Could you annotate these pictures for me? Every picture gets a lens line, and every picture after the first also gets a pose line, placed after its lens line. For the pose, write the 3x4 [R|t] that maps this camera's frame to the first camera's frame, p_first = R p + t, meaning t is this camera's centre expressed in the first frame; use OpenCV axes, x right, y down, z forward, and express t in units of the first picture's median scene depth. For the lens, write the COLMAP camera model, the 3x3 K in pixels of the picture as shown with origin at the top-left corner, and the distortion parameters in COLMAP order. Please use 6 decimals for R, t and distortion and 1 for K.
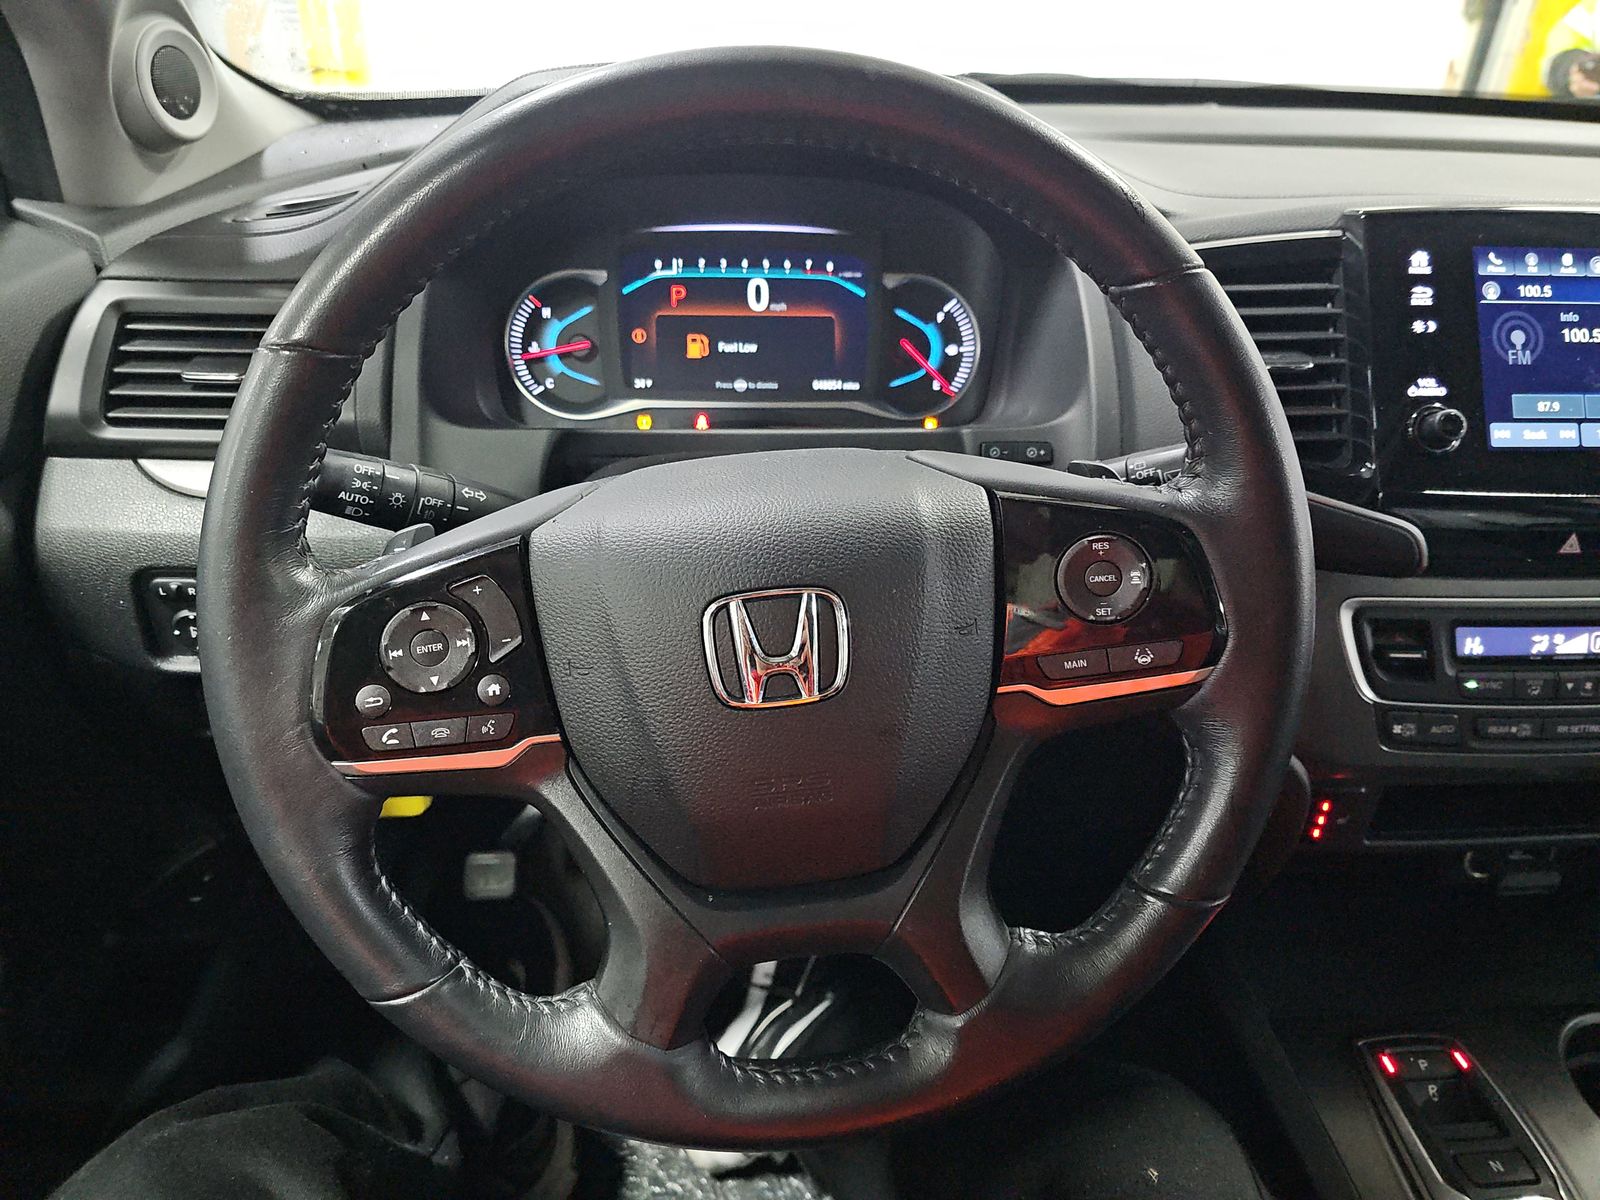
lens RADIAL K [[1070.2, 0, 797.5], [0, 1070.2, 590.5], [0, 0, 1]] dist [0.031418, -0.025859]
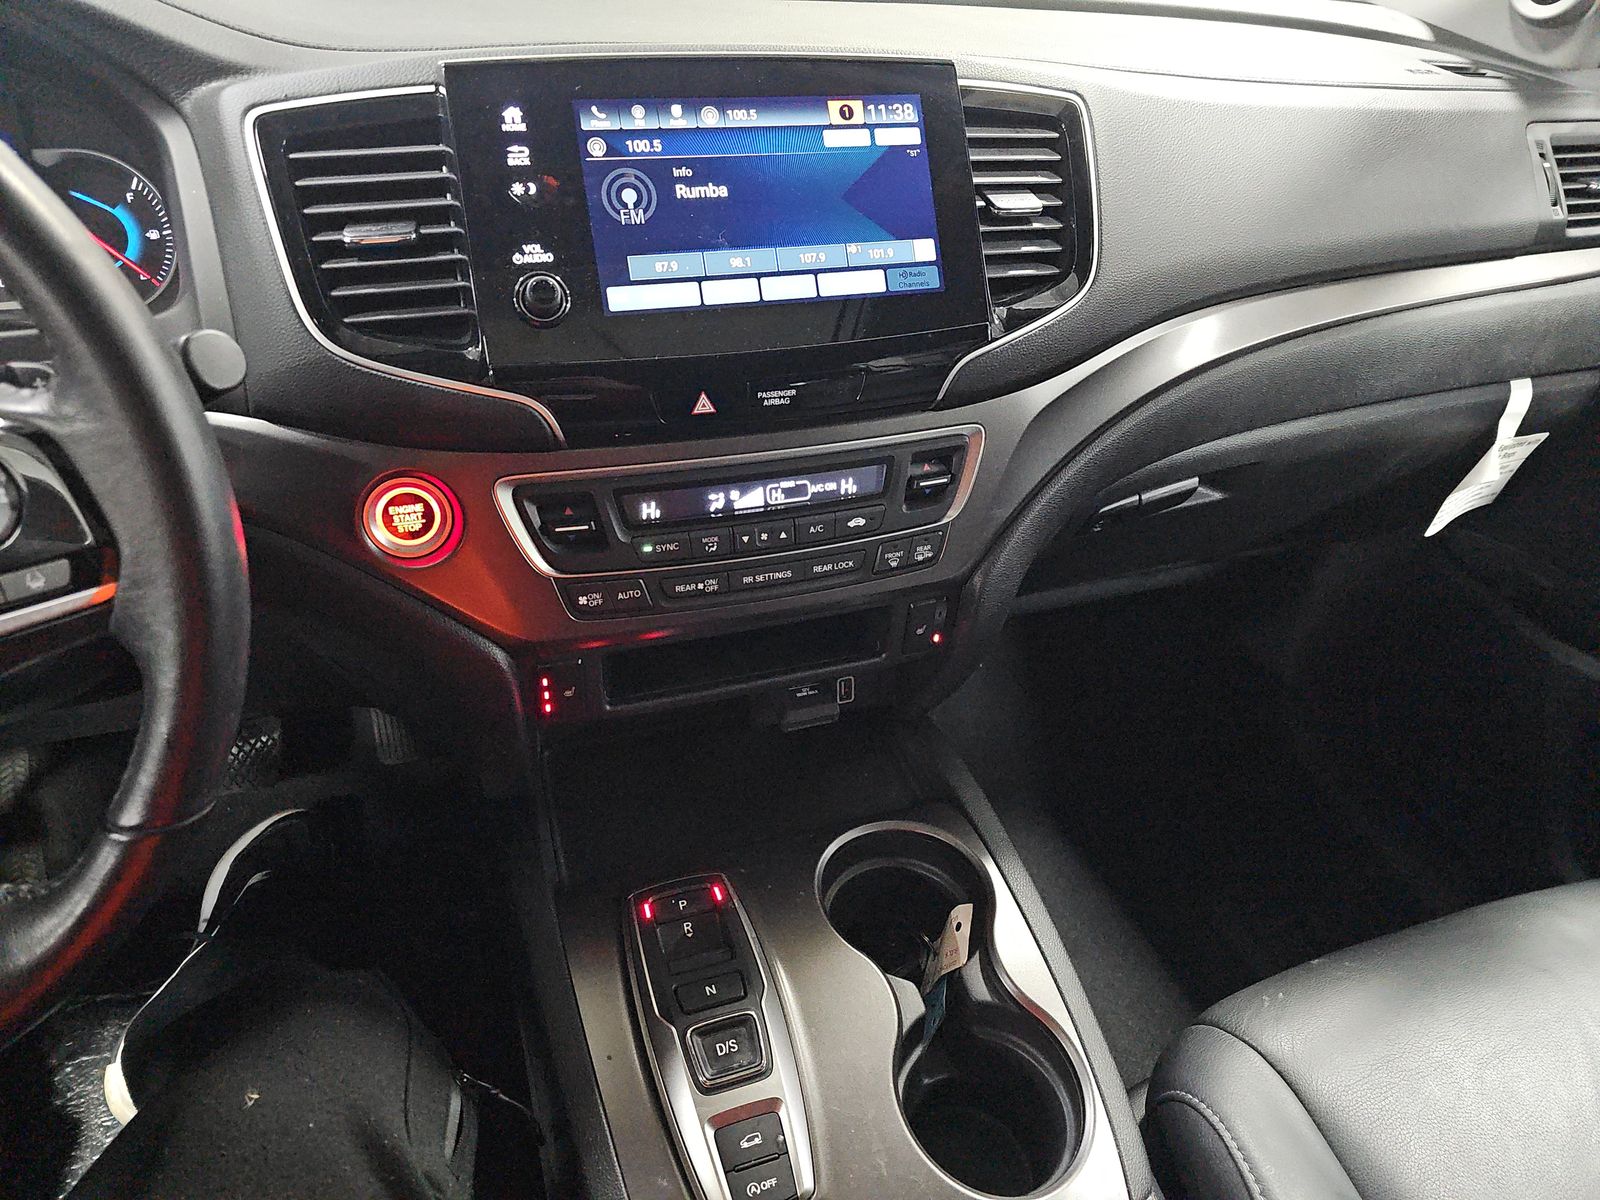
lens RADIAL K [[1070.2, 0, 798.7], [0, 1070.2, 599.1], [0, 0, 1]] dist [0.031418, -0.025859]
pose [[0.971841, -0.126629, 0.198720, 0.548904], [0.101858, 0.986227, 0.130310, 0.016013], [-0.212484, -0.106400, 0.971354, -0.024539]]
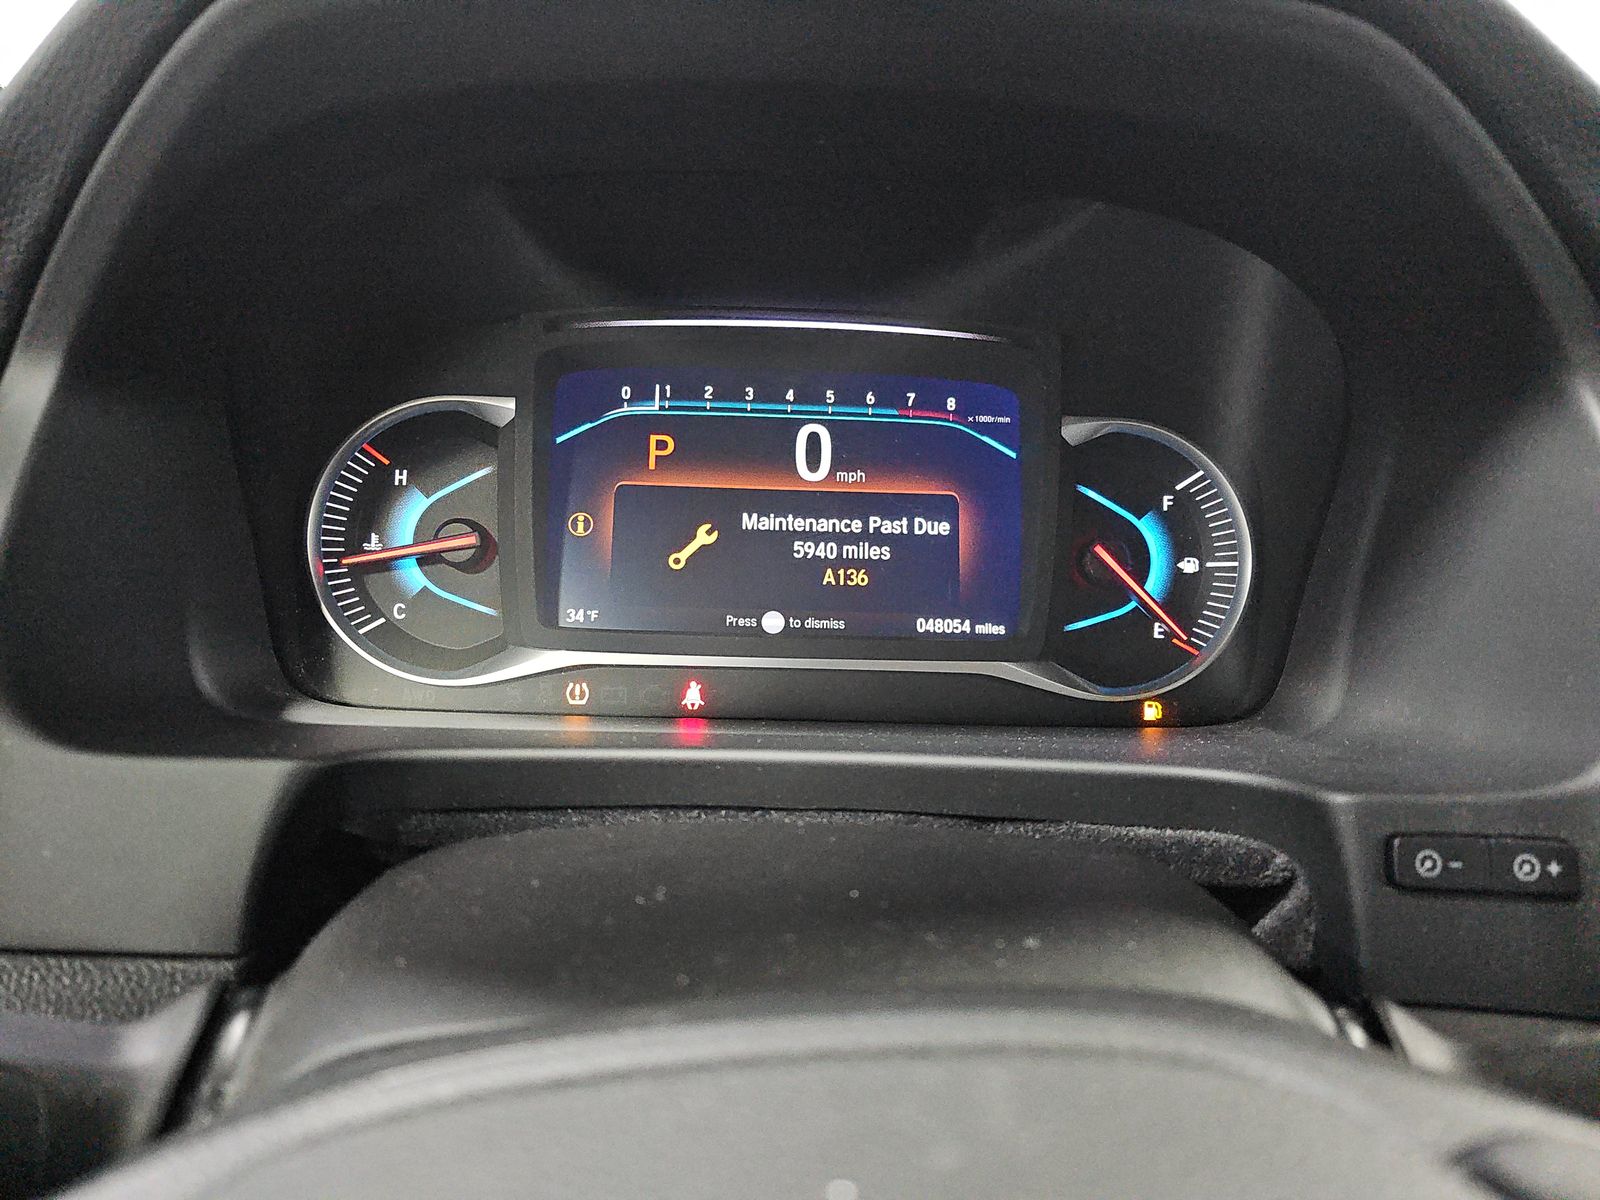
lens RADIAL K [[1070.2, 0, 801.4], [0, 1070.2, 599.5], [0, 0, 1]] dist [0.031418, -0.025859]
pose [[0.998680, 0.027573, -0.043333, -0.021942], [-0.033400, 0.989576, -0.140083, -0.159168], [0.039019, 0.141346, 0.989191, 0.598741]]
